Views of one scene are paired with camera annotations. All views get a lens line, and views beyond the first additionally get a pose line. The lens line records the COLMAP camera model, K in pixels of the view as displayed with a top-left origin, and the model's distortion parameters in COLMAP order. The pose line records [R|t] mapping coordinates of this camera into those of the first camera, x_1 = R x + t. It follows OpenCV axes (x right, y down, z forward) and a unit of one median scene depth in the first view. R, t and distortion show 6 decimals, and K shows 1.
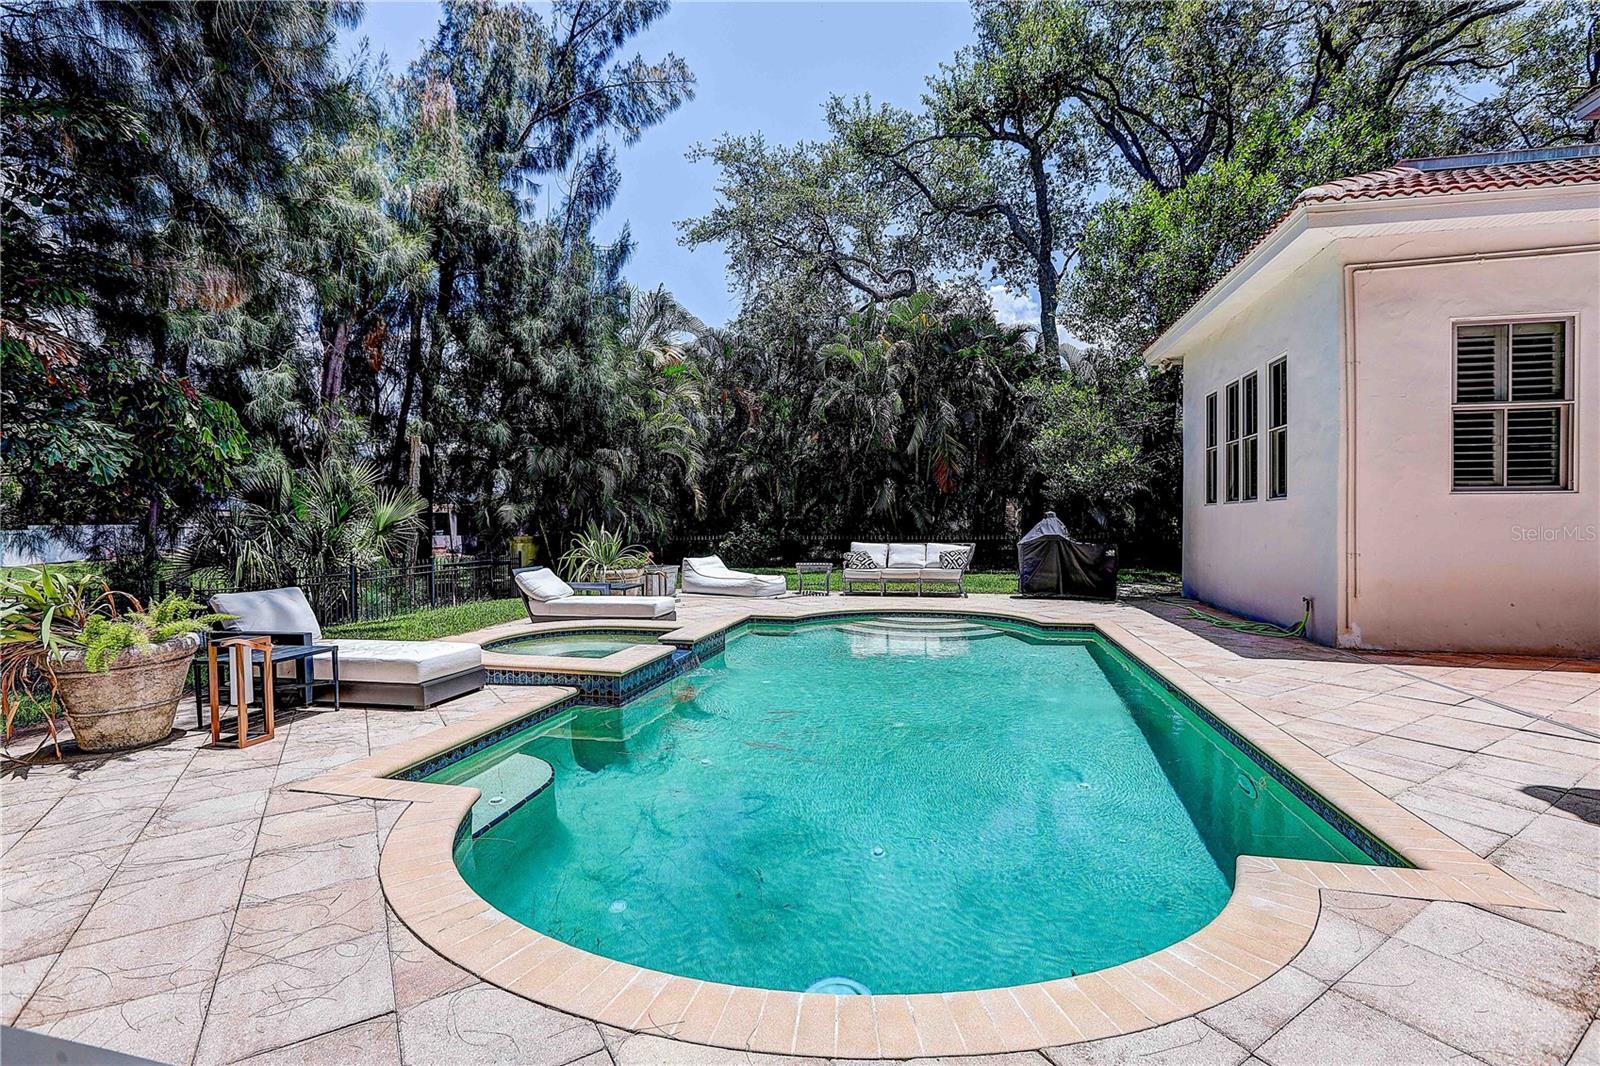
lens RADIAL K [[729.3, 0, 795.7], [0, 729.3, 526.1], [0, 0, 1]] dist [-0.039235, 0.011666]
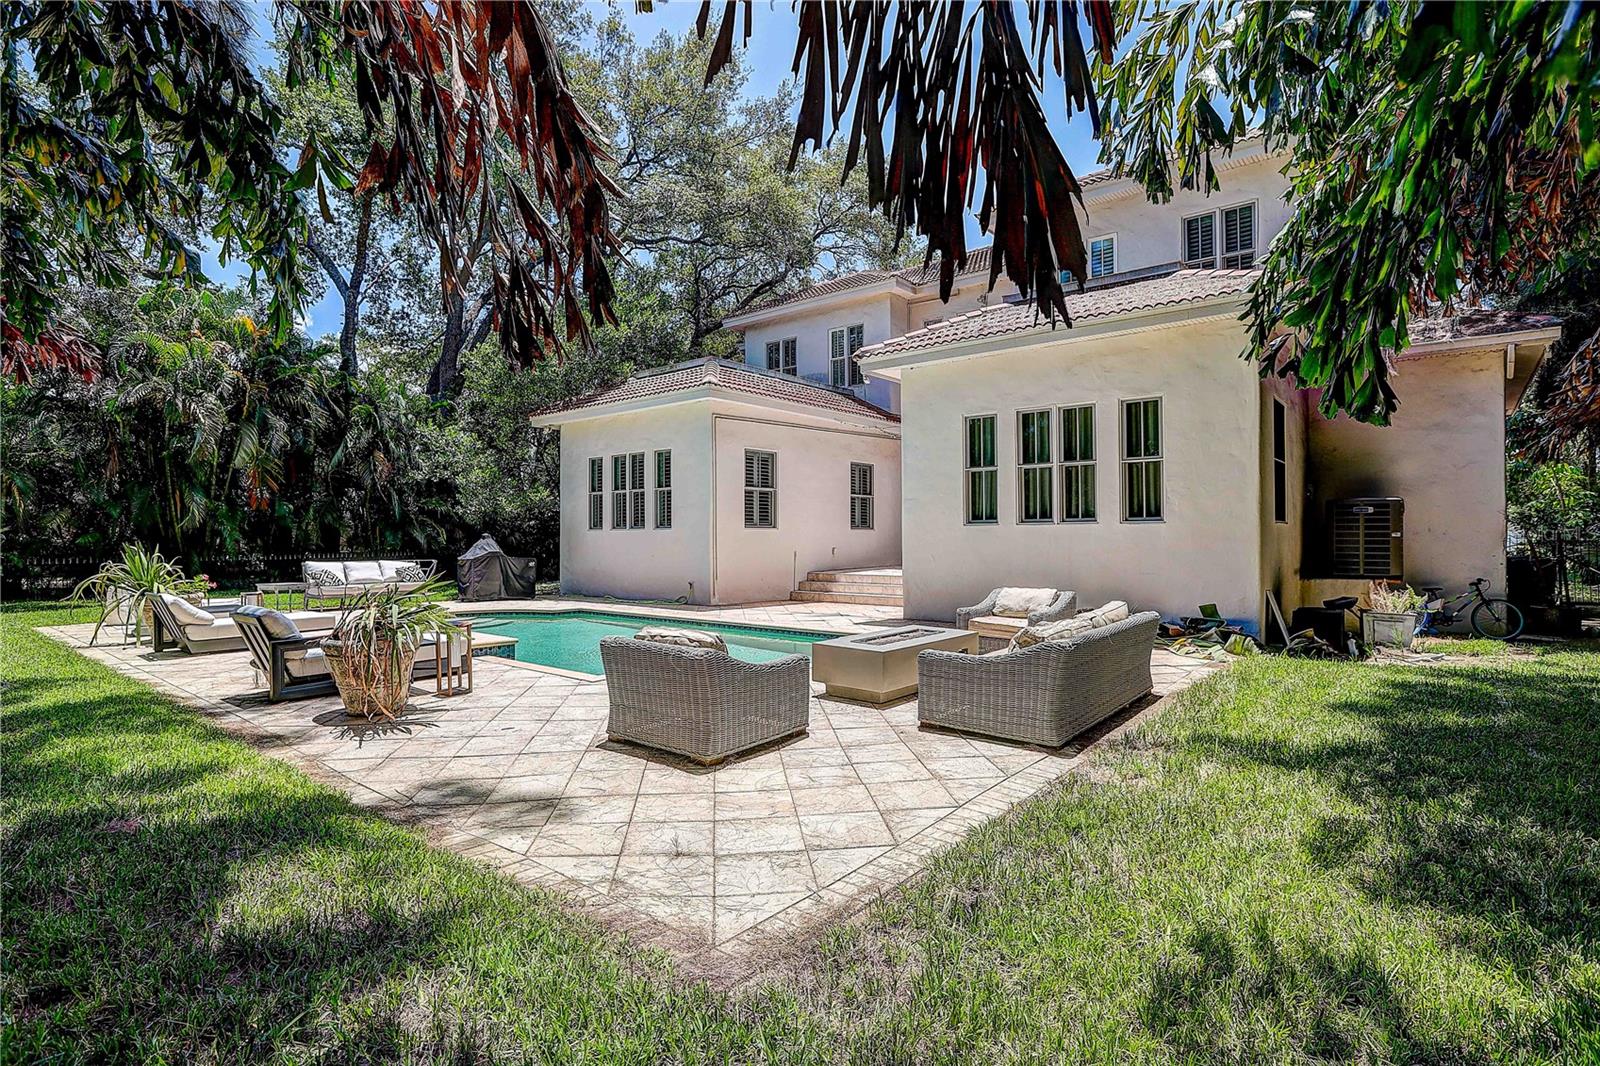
lens RADIAL K [[806.2, 0, 798.8], [0, 806.2, 534.0], [0, 0, 1]] dist [-0.036271, 0.007472]
pose [[0.461488, 0.005290, 0.887131, -0.483733], [0.003902, 0.999960, -0.007993, -0.004087], [-0.887138, 0.007150, 0.461449, -0.112220]]
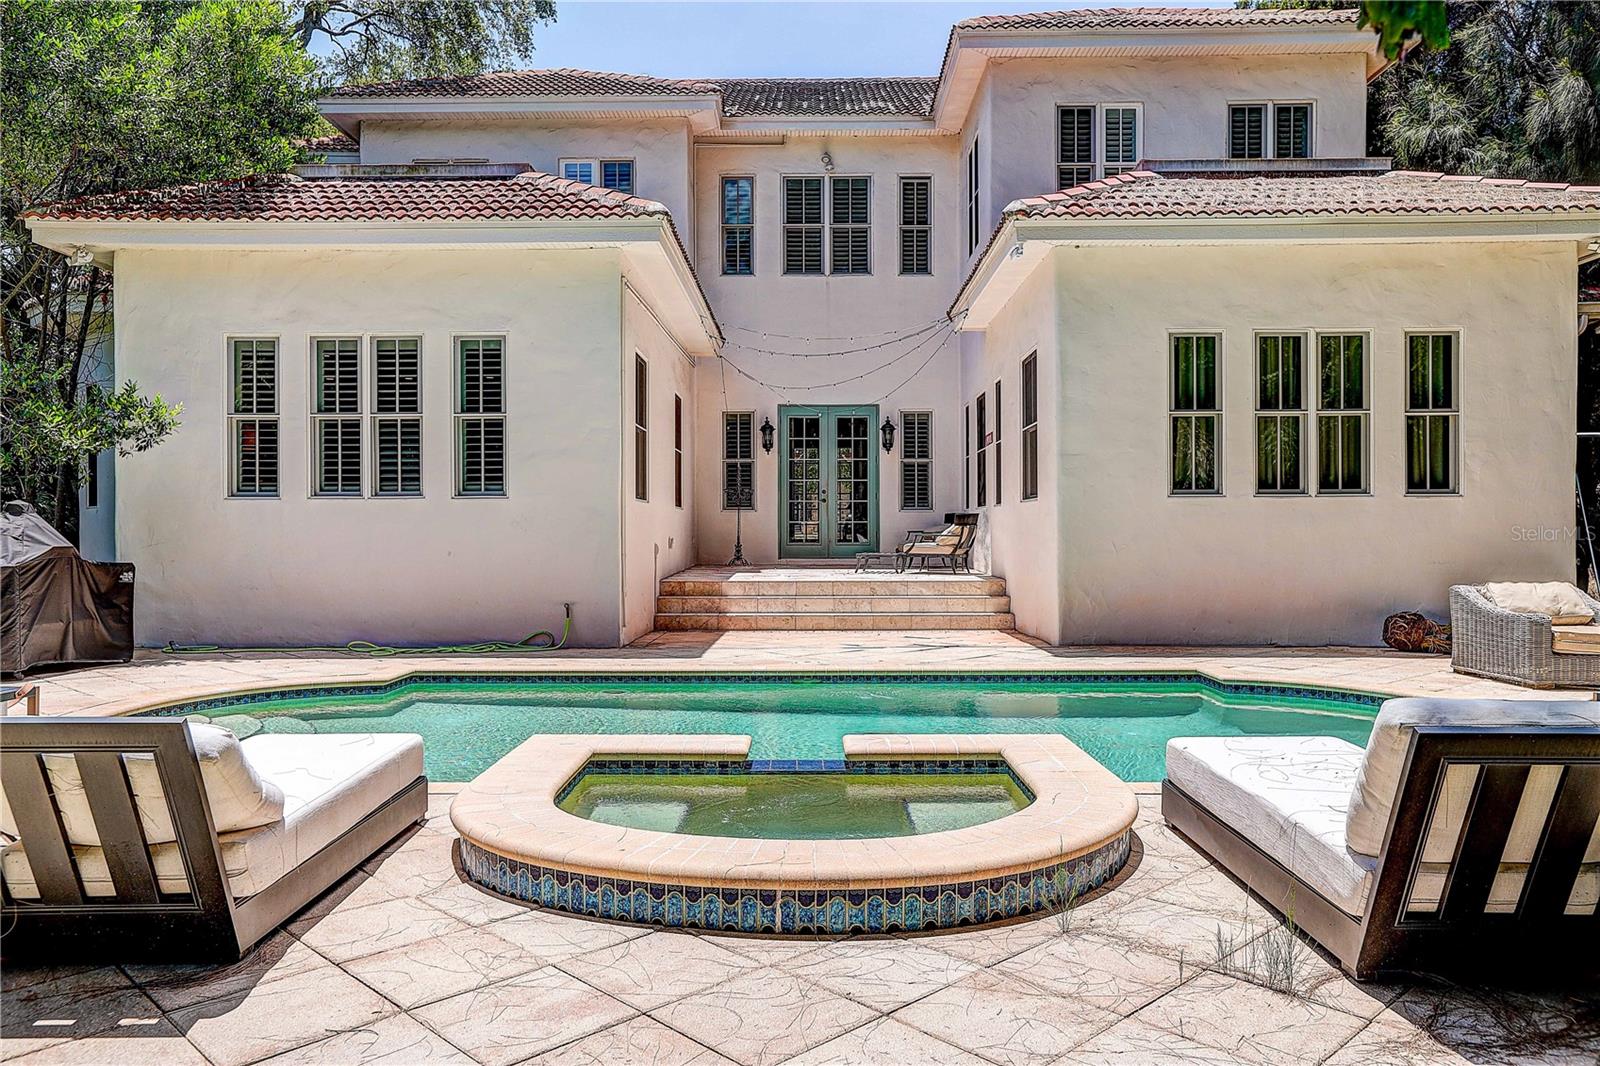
lens RADIAL K [[1157.2, 0, 798.3], [0, 1157.2, 533.8], [0, 0, 1]] dist [0.003361, 0.034495]
pose [[-0.197922, 0.000027, 0.980218, -0.401429], [0.005209, 0.999986, 0.001024, 0.003051], [-0.980204, 0.005309, -0.197919, 0.460798]]
